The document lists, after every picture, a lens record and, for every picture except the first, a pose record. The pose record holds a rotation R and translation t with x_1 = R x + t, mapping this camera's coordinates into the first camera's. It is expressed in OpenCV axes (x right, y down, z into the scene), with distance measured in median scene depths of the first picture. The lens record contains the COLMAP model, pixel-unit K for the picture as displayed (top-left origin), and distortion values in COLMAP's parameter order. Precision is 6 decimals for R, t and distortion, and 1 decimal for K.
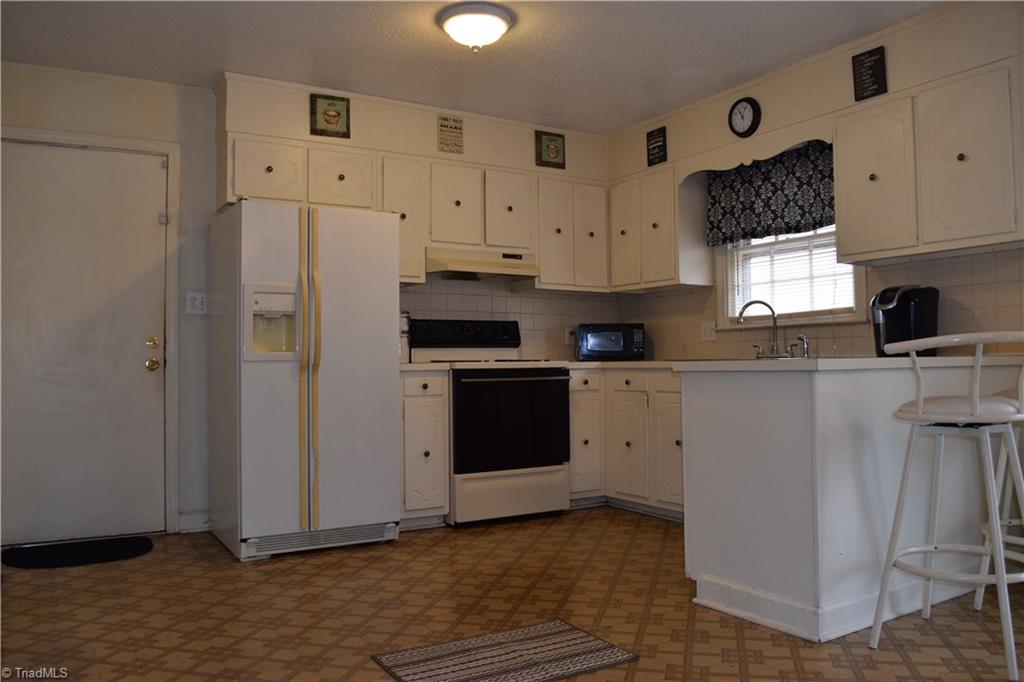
lens RADIAL K [[807.3, 0, 512.0], [0, 807.3, 341.0], [0, 0, 1]] dist [-0.079271, 0.004591]
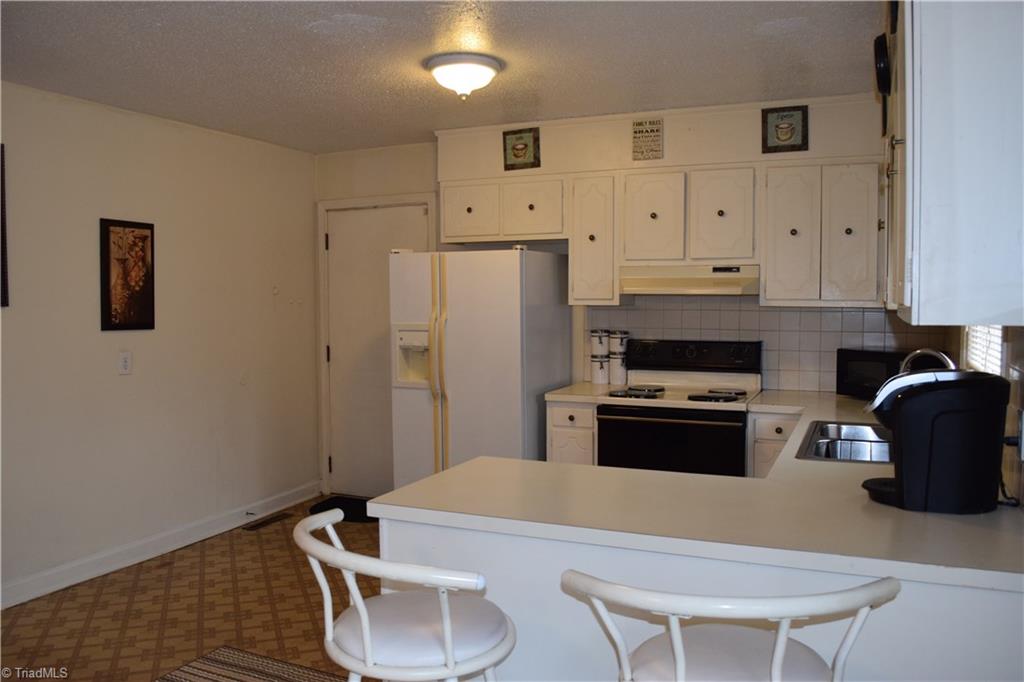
lens RADIAL K [[807.3, 0, 512.0], [0, 807.3, 341.0], [0, 0, 1]] dist [-0.079271, 0.004591]
pose [[0.566023, 0.053674, -0.822640, 0.641048], [0.020212, 0.996675, 0.078936, -0.114042], [0.824142, -0.061307, 0.563056, 0.381055]]
